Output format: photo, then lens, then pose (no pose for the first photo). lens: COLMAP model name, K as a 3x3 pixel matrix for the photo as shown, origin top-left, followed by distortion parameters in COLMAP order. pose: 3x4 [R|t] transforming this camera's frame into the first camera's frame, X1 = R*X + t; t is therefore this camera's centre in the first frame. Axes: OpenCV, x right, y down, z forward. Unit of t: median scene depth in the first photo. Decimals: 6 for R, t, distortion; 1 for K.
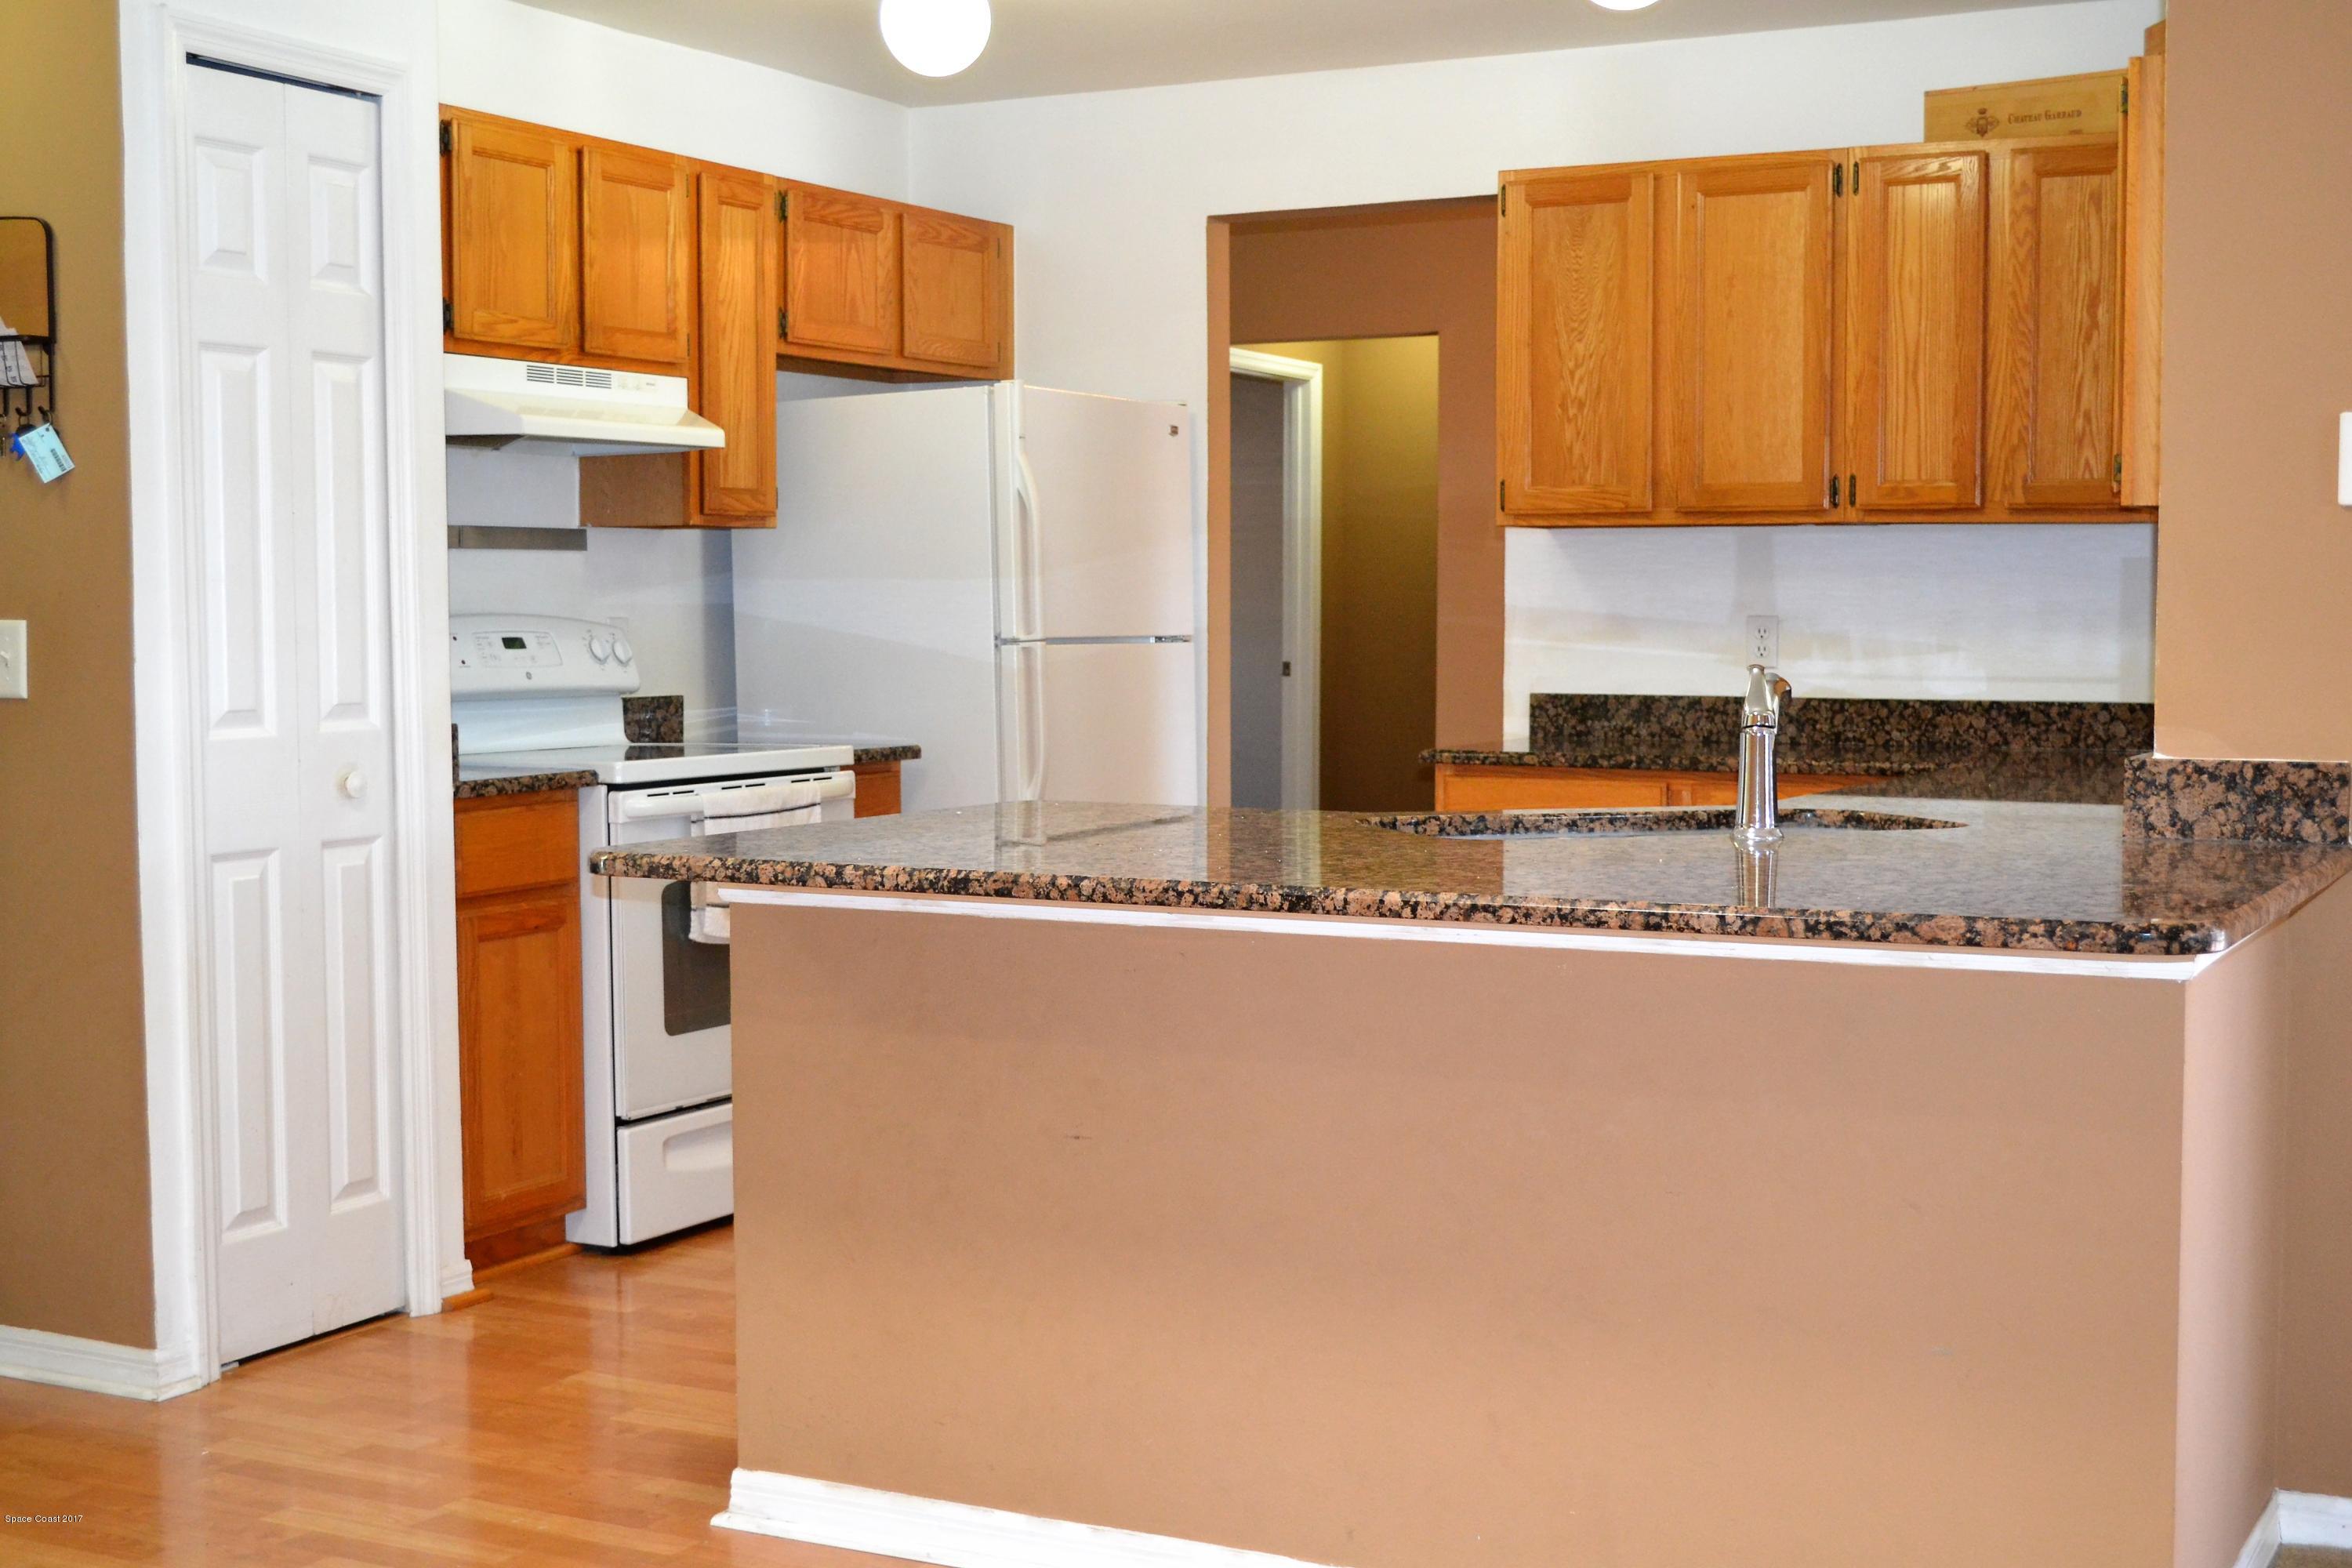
lens RADIAL K [[2972.0, 0, 1181.8], [0, 2972.0, 801.1], [0, 0, 1]] dist [-0.029709, 0.000000]
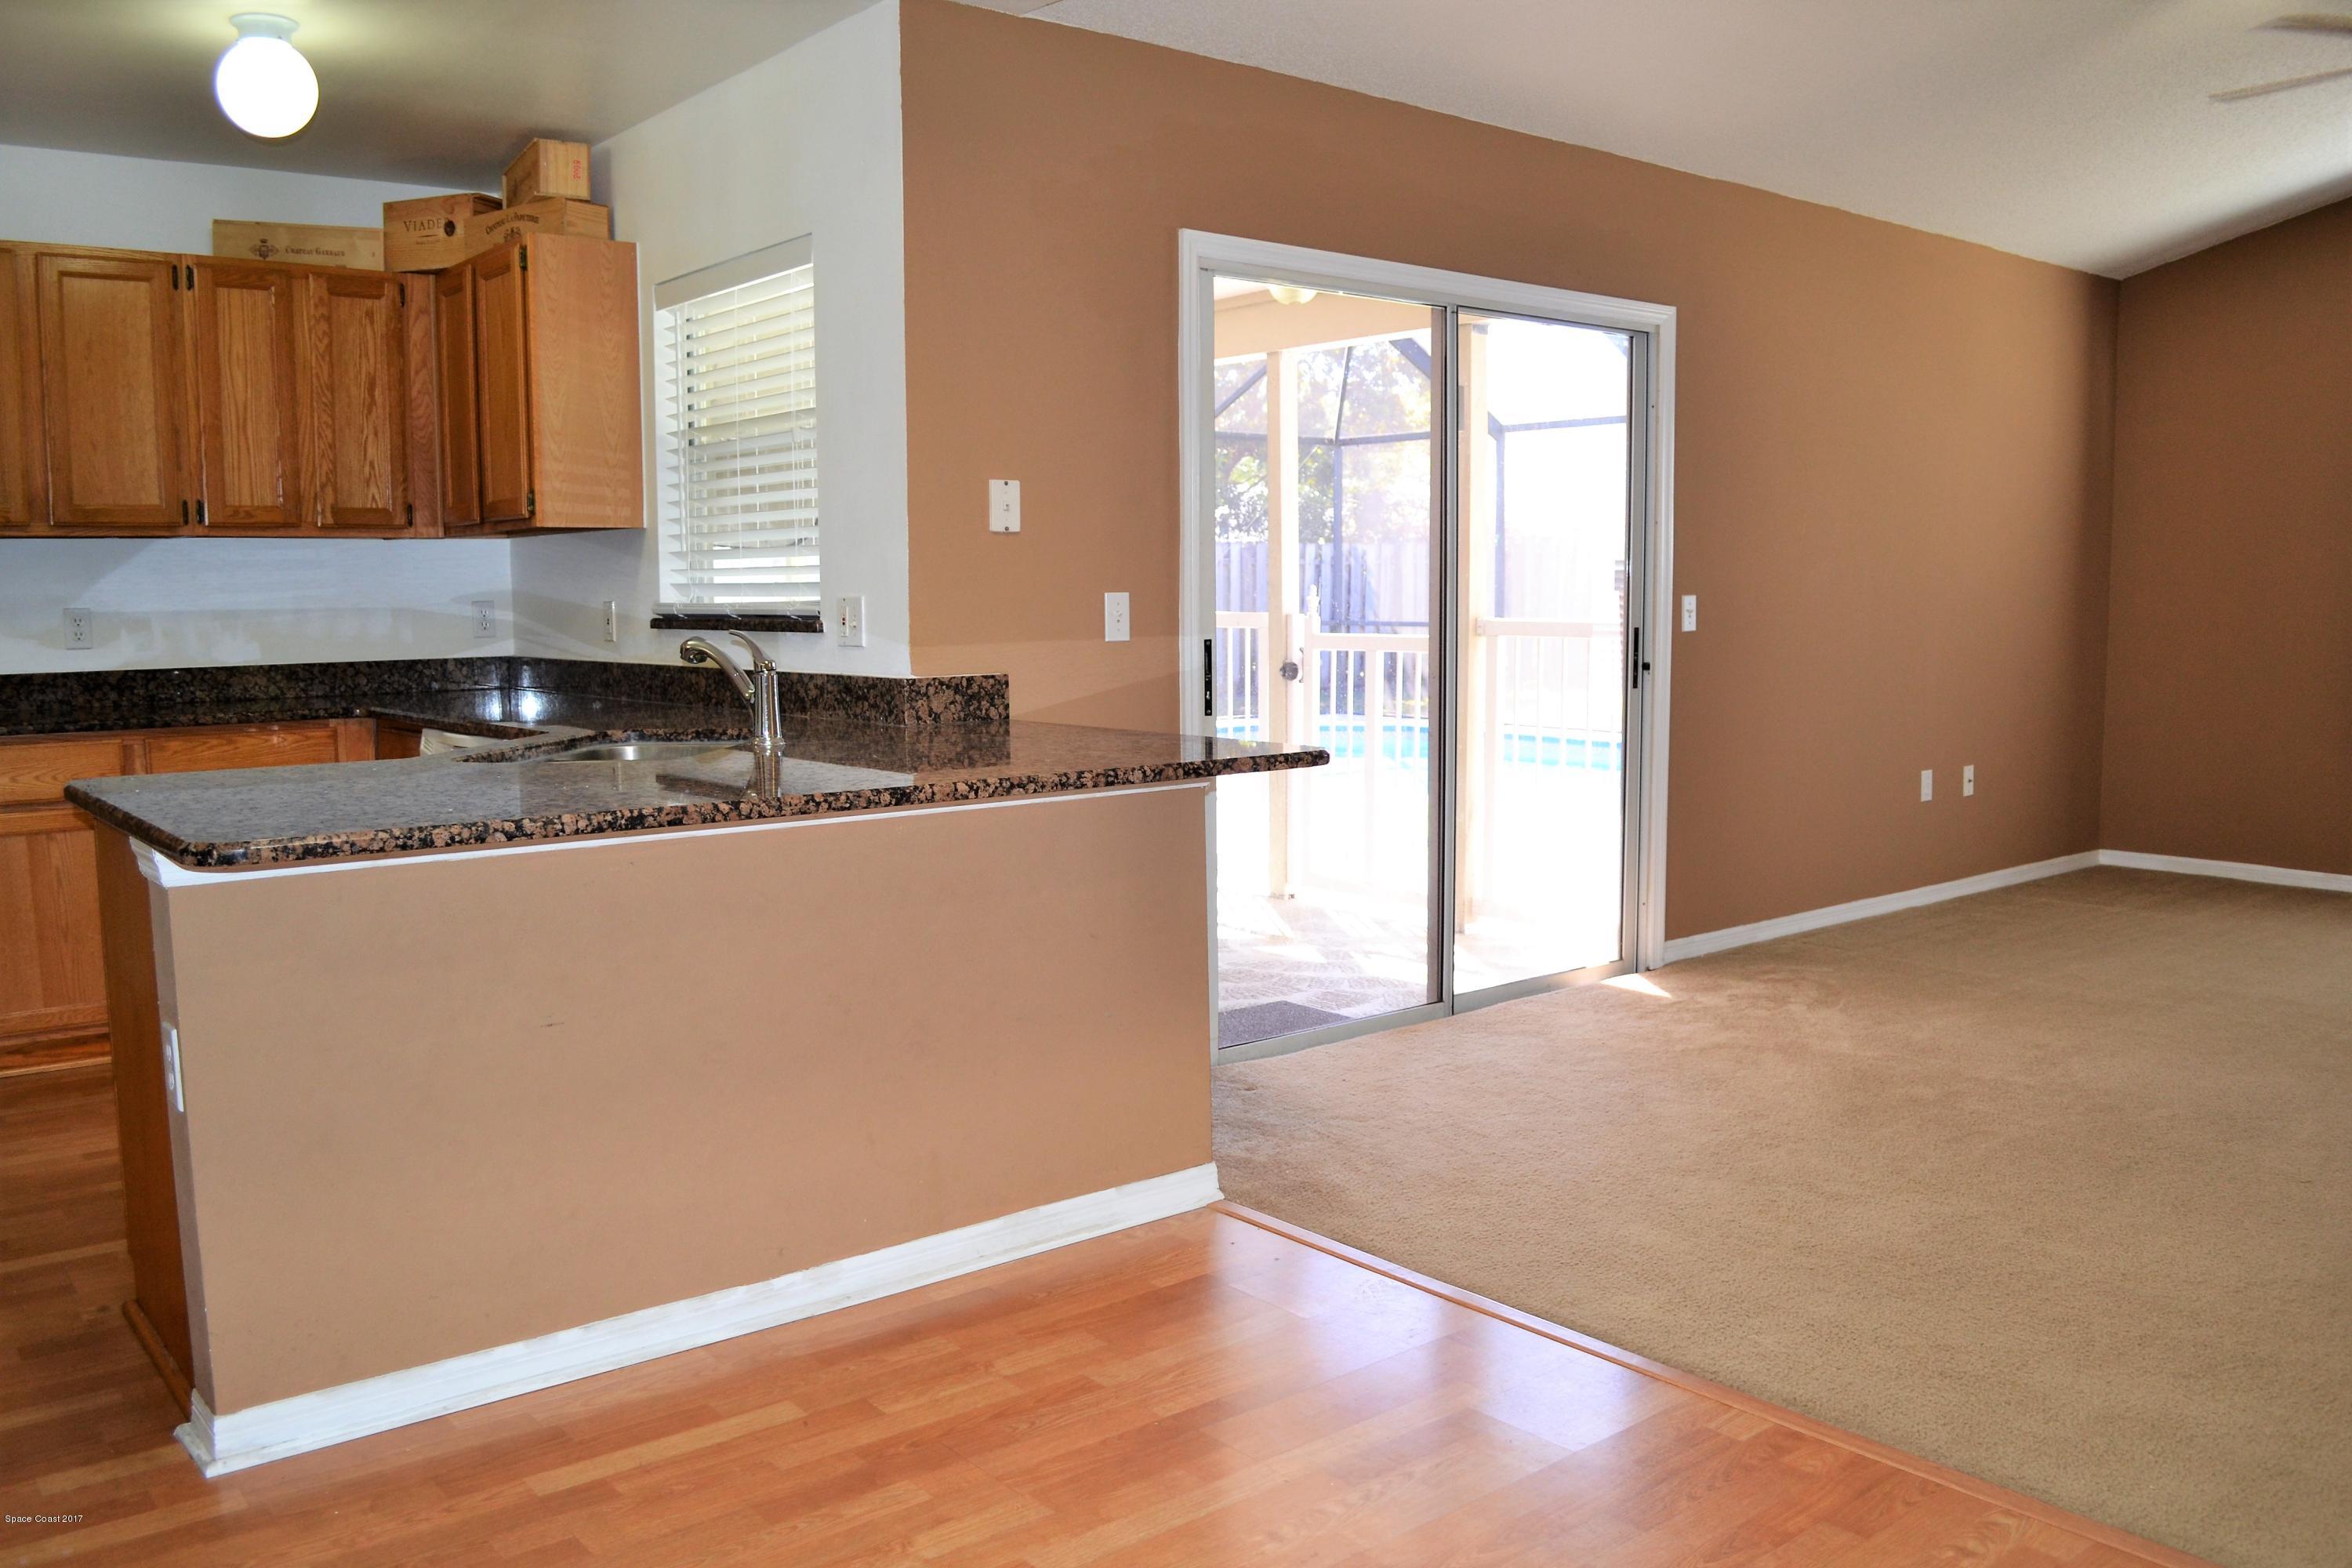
lens RADIAL K [[1902.9, 0, 1173.3], [0, 1902.9, 784.3], [0, 0, 1]] dist [-0.070051, -0.000775]
pose [[0.398483, -0.099482, 0.911764, -0.385113], [0.069482, 0.994518, 0.078145, -0.018004], [-0.914540, 0.032212, 0.403211, 0.267944]]
